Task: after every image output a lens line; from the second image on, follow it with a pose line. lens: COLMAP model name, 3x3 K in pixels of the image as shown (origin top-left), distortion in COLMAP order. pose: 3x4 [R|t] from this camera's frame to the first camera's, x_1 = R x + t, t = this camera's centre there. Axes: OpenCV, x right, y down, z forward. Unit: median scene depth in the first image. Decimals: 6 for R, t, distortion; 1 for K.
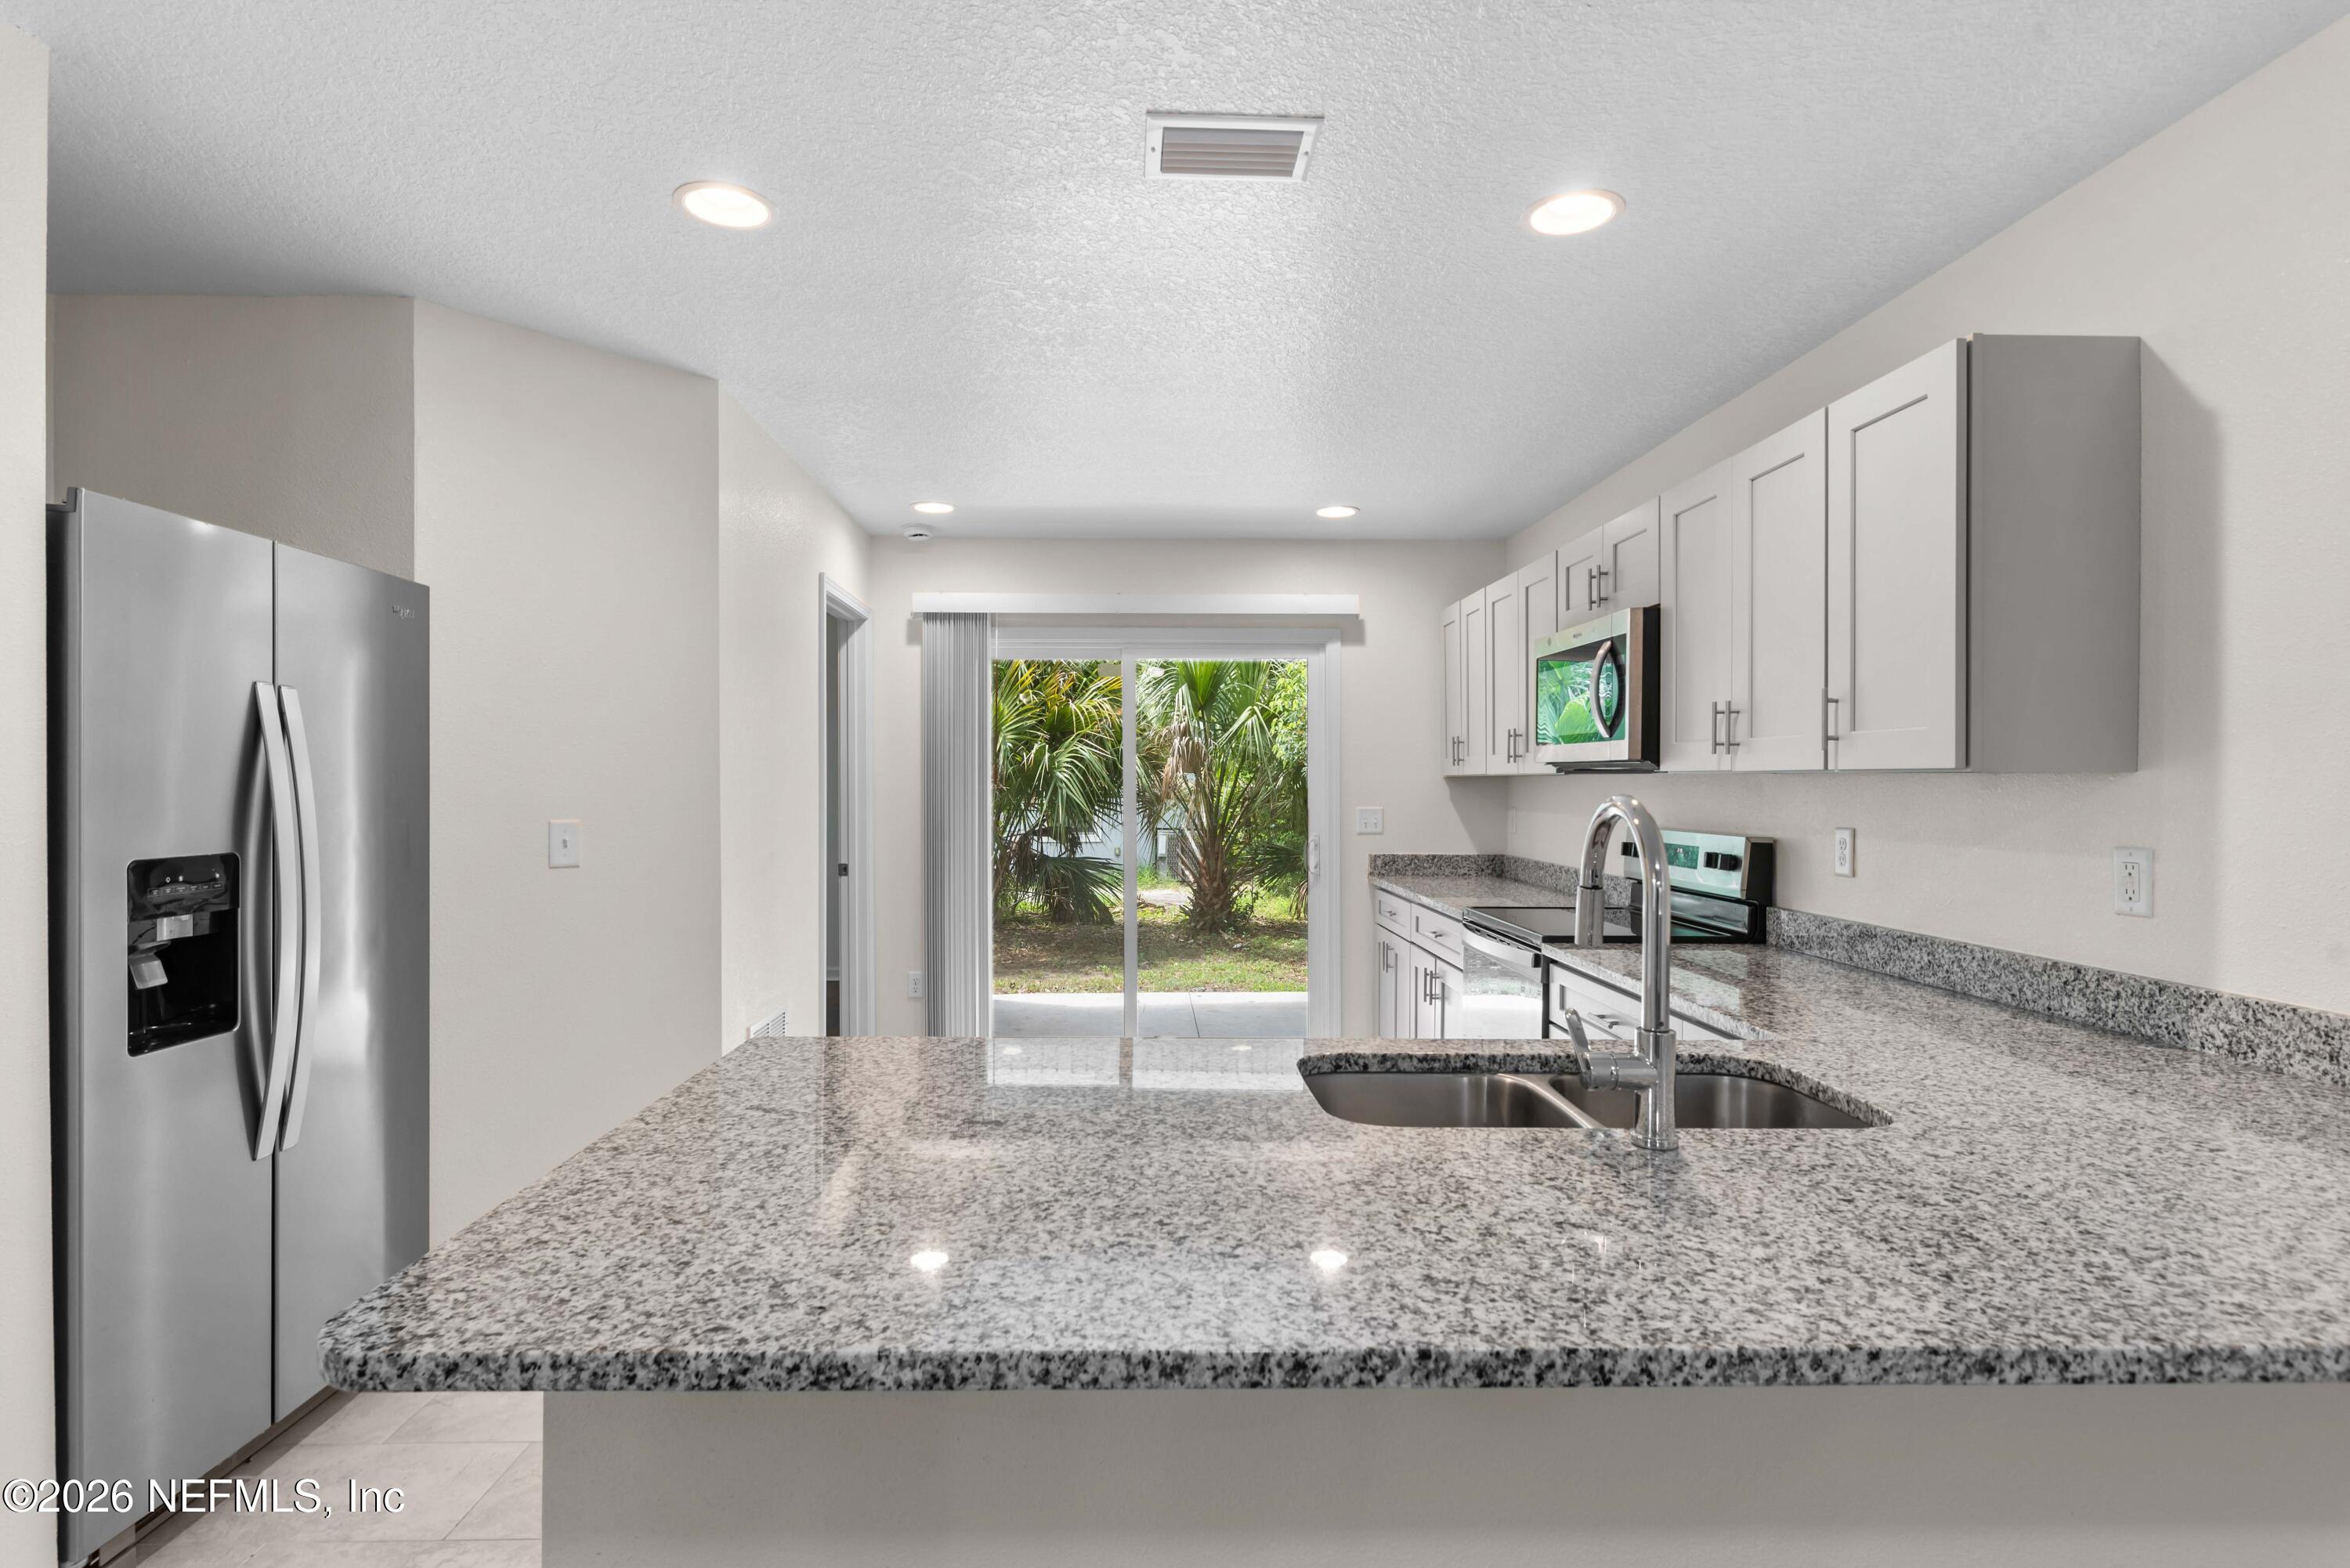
lens RADIAL K [[1168.3, 0, 1175.9], [0, 1168.3, 780.3], [0, 0, 1]] dist [-0.001113, -0.001289]
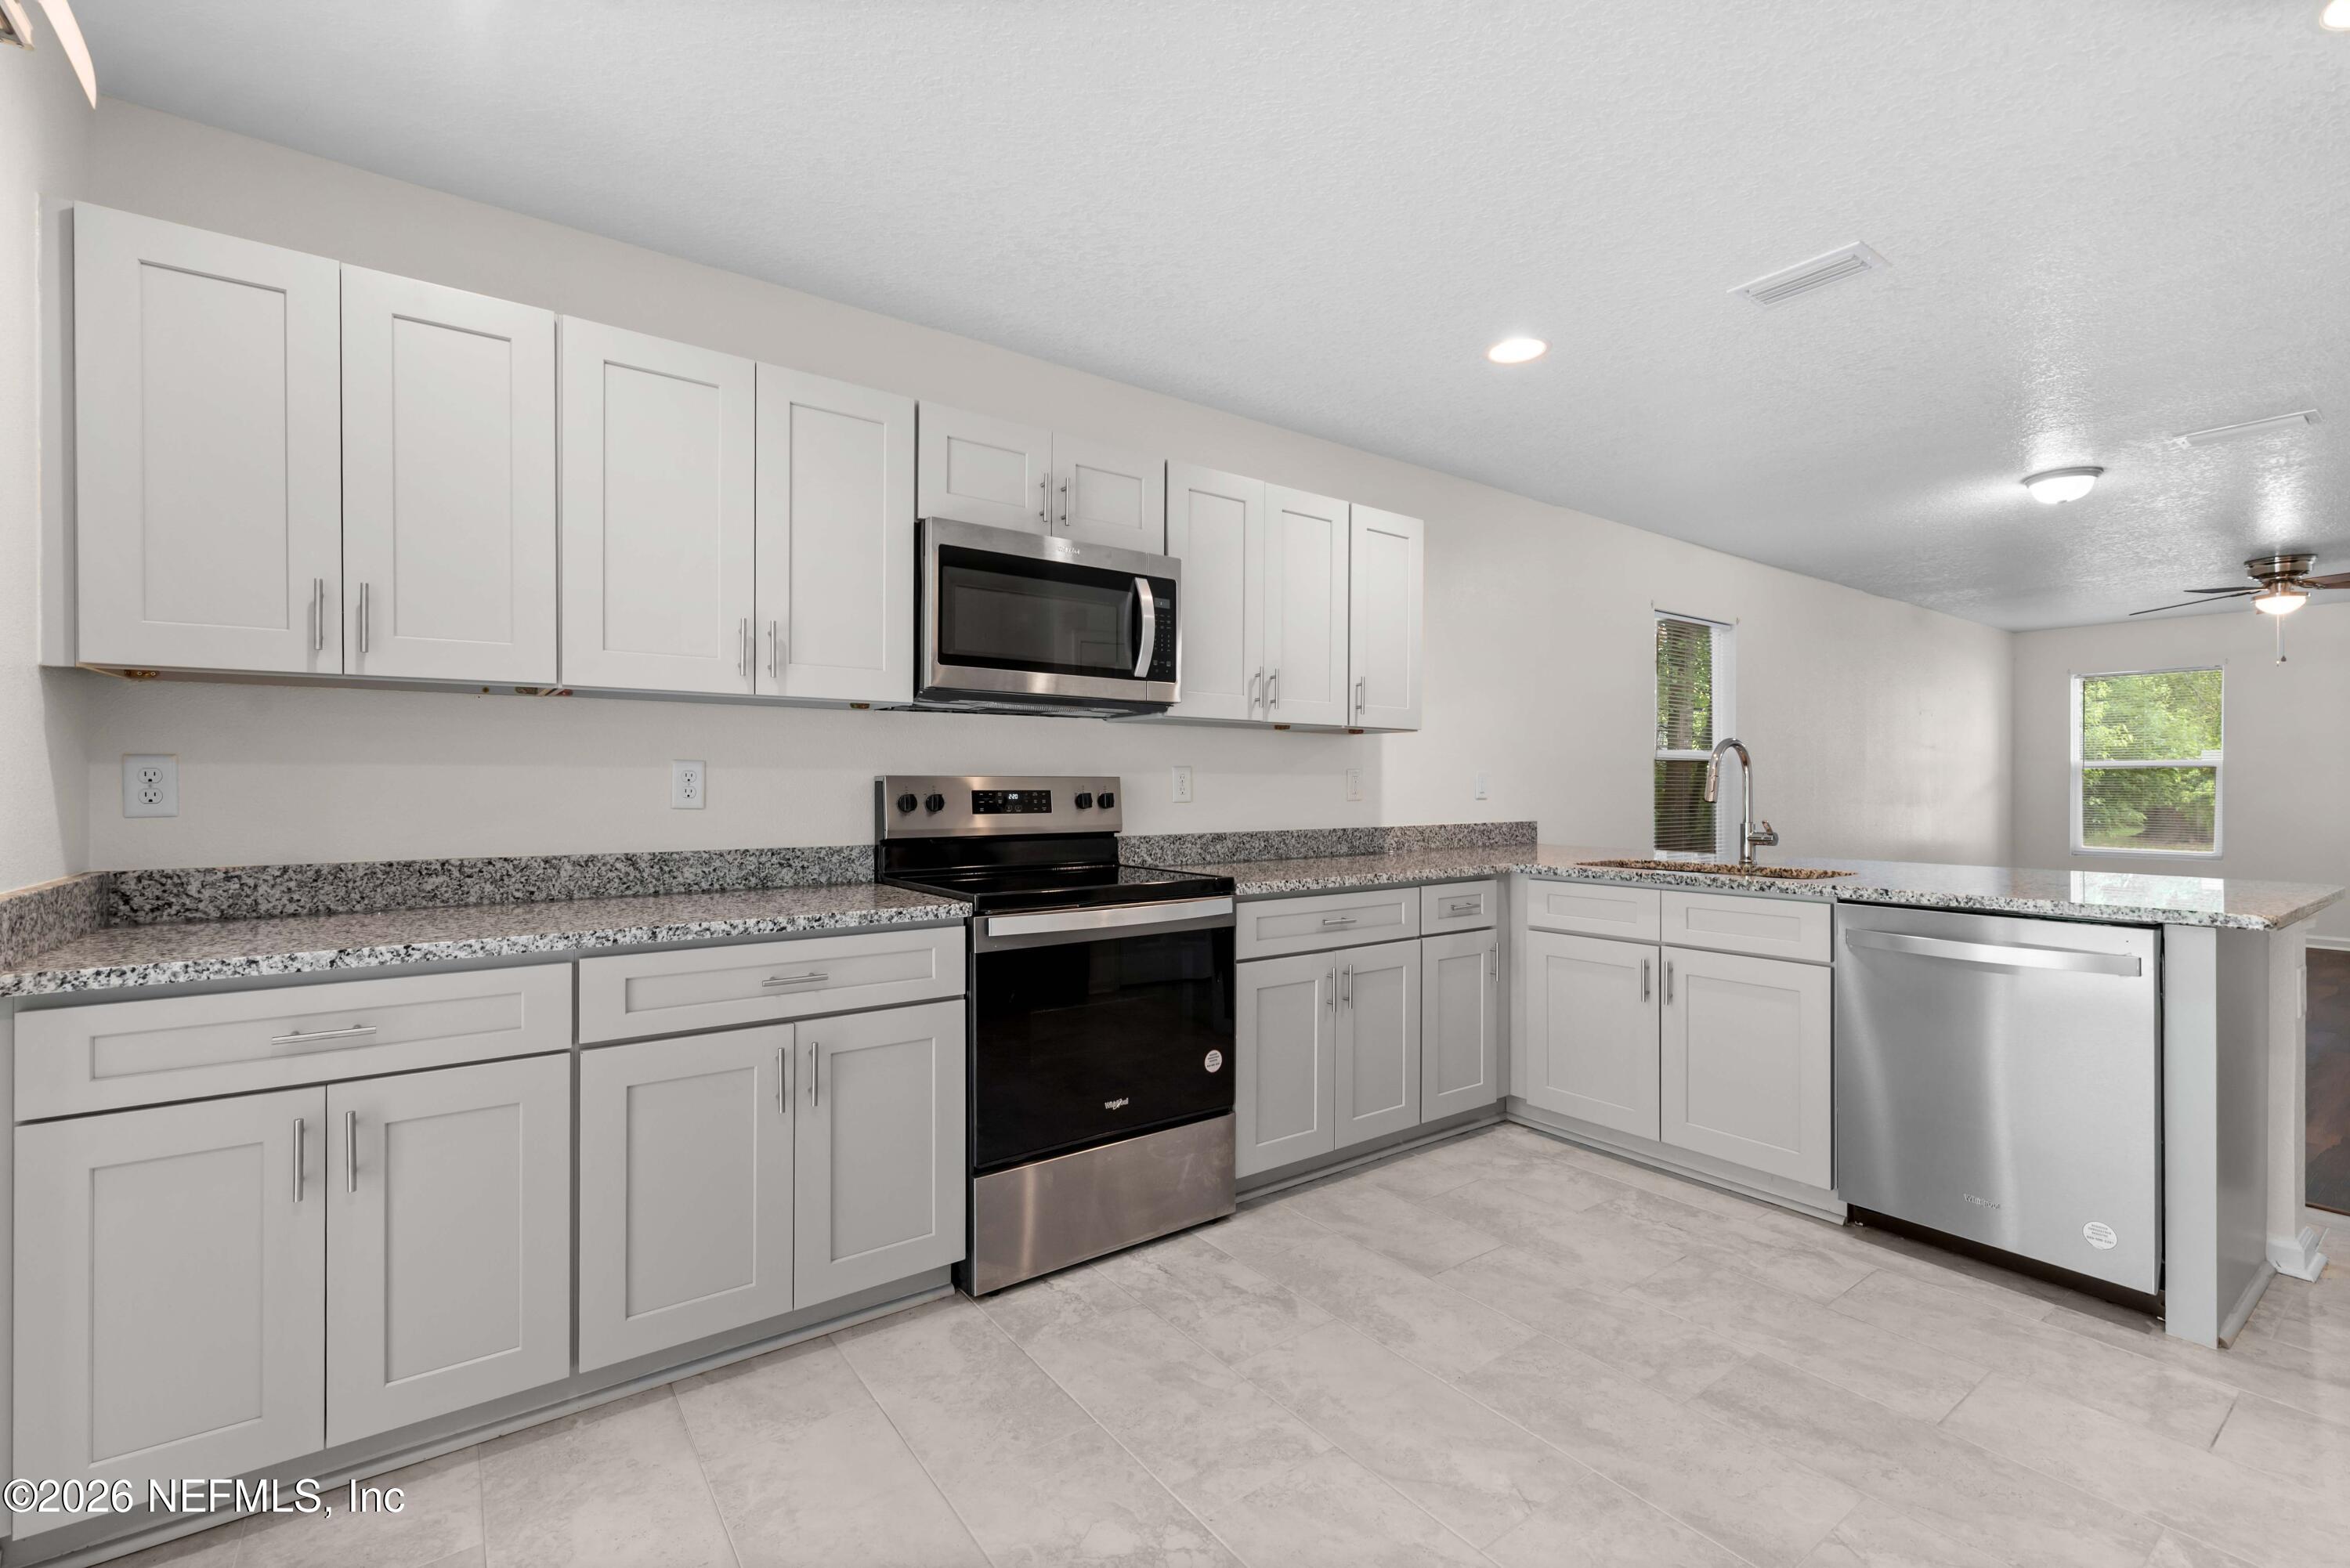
lens RADIAL K [[1009.6, 0, 1159.5], [0, 1009.6, 781.6], [0, 0, 1]] dist [0.002872, 0.000420]
pose [[-0.551331, -0.003361, 0.834280, -0.544974], [-0.005298, 0.999986, 0.000528, 0.079909], [-0.834270, -0.004129, -0.551341, 2.306962]]
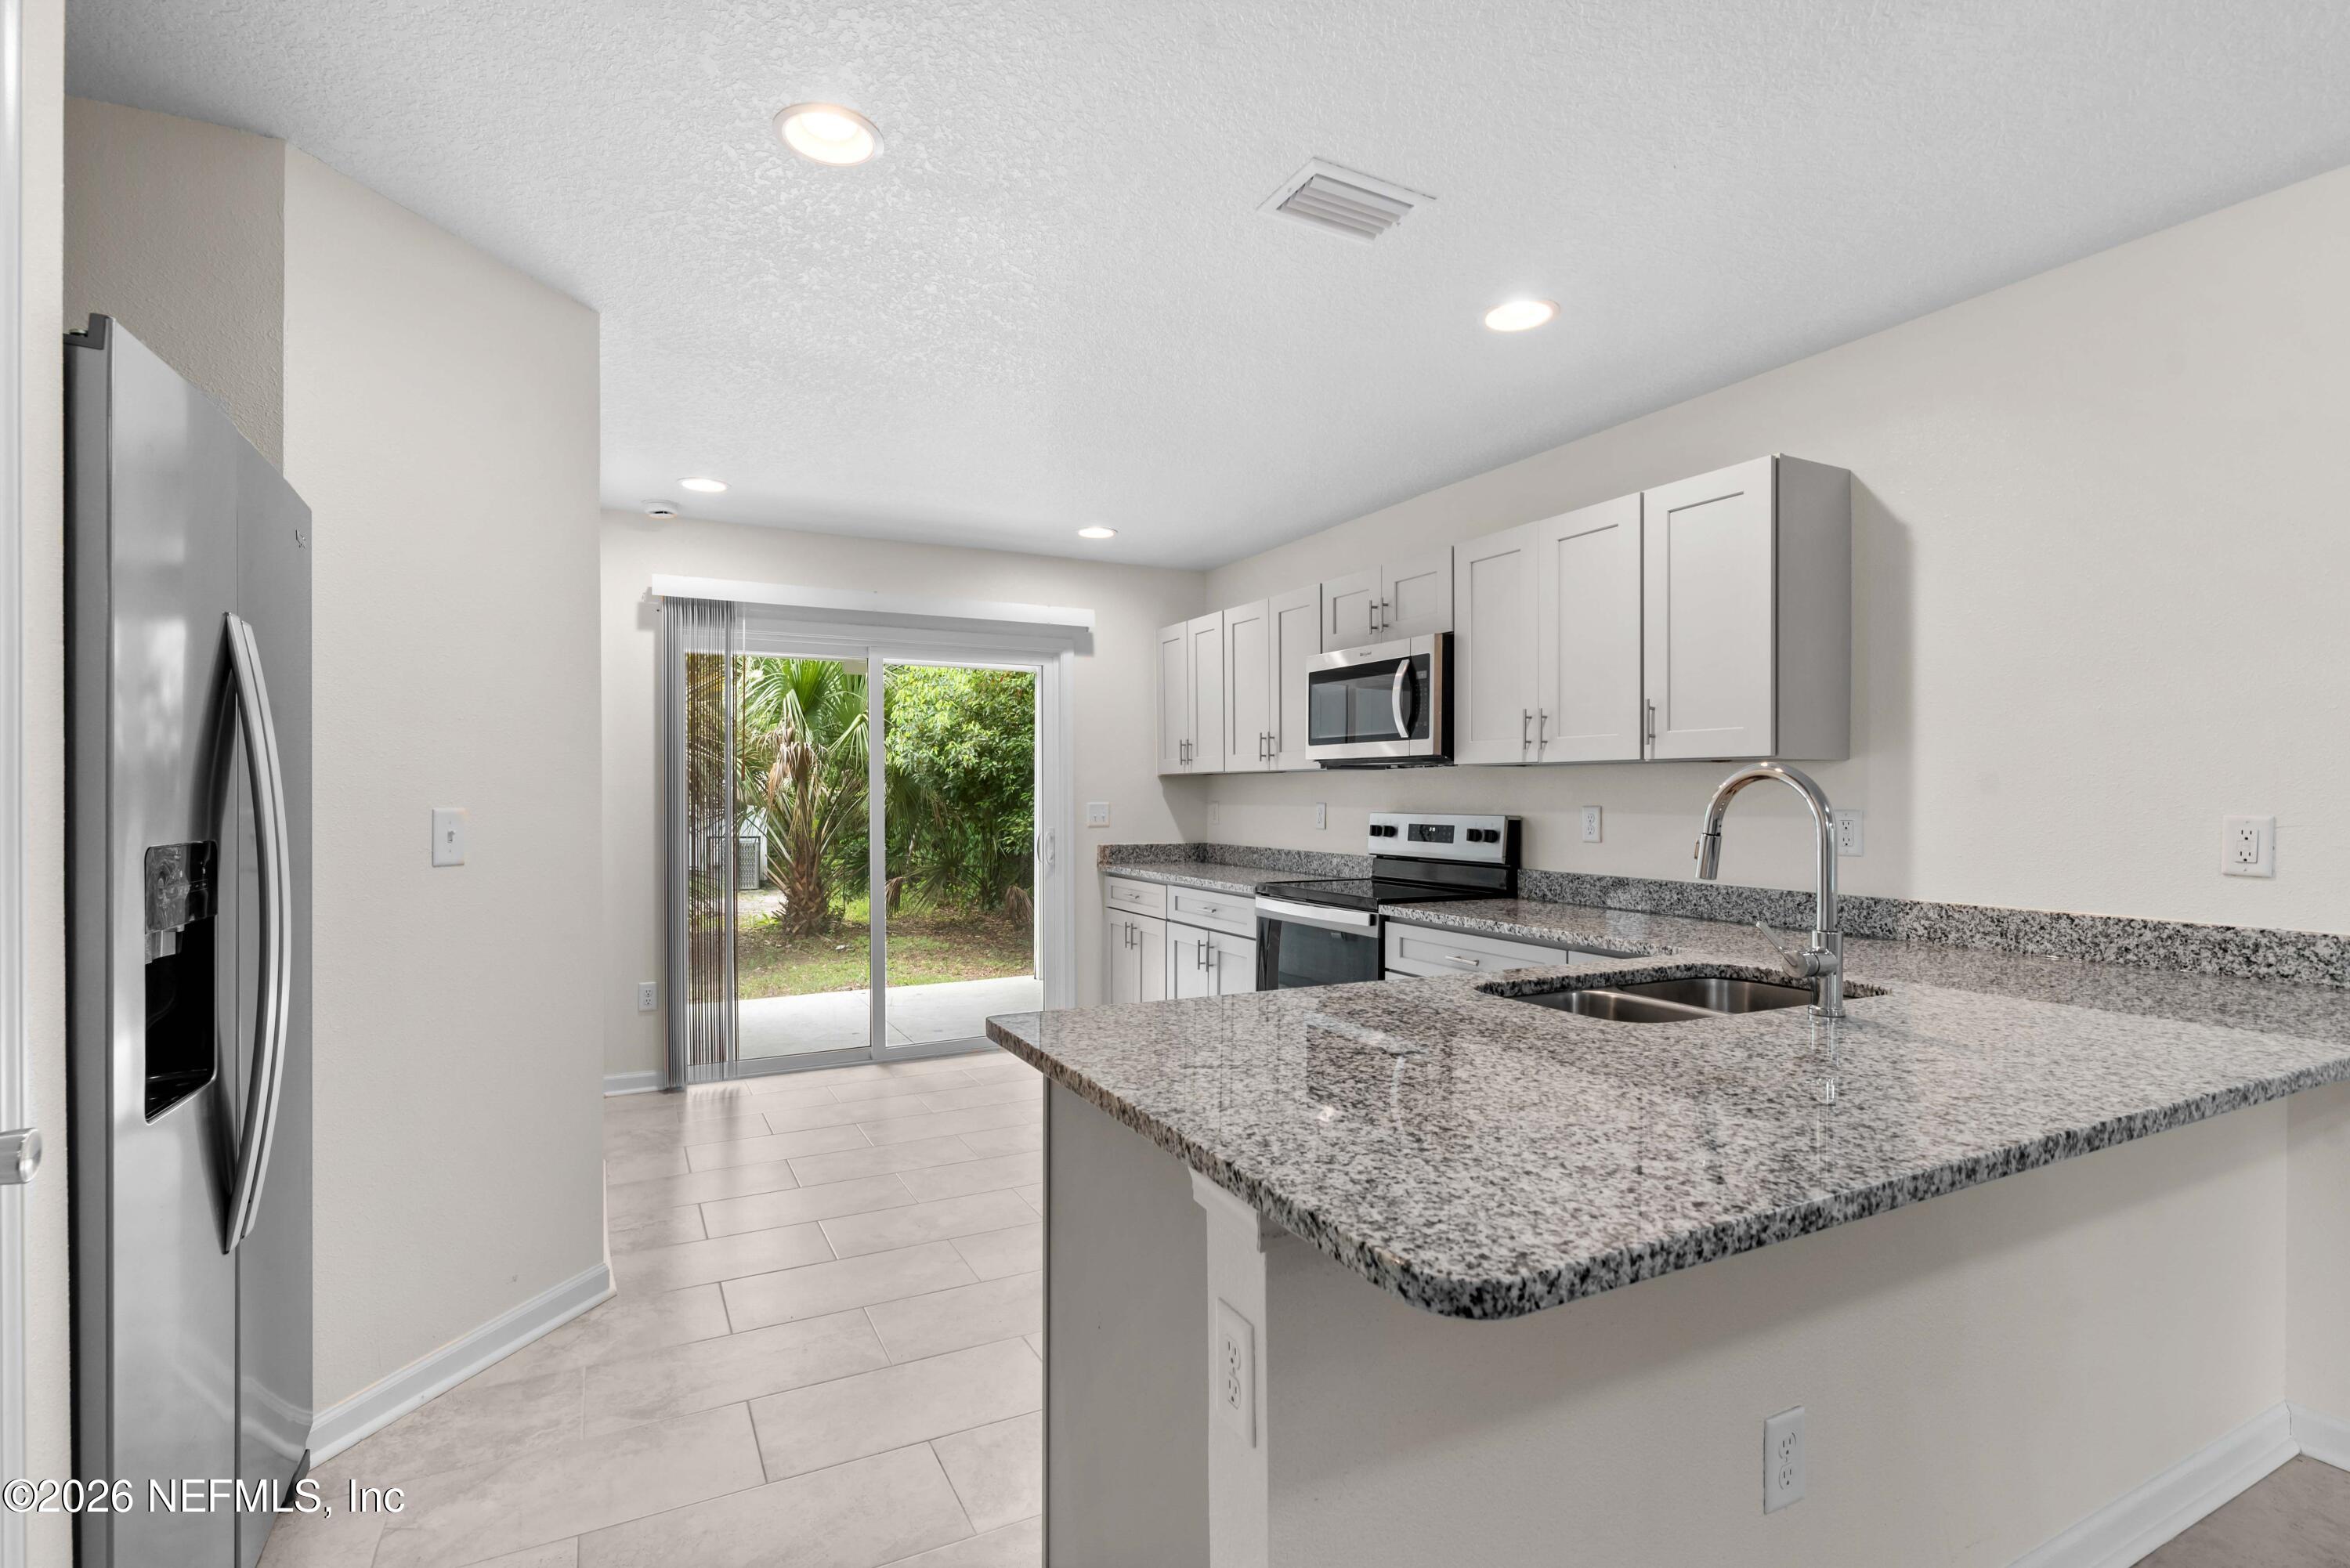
lens RADIAL K [[1081.2, 0, 1169.6], [0, 1081.2, 787.1], [0, 0, 1]] dist [-0.004580, 0.000517]
pose [[0.903600, 0.000374, 0.428377, -0.548216], [0.001313, 0.999993, -0.003641, 0.031371], [-0.428375, 0.003852, 0.903593, 0.119659]]
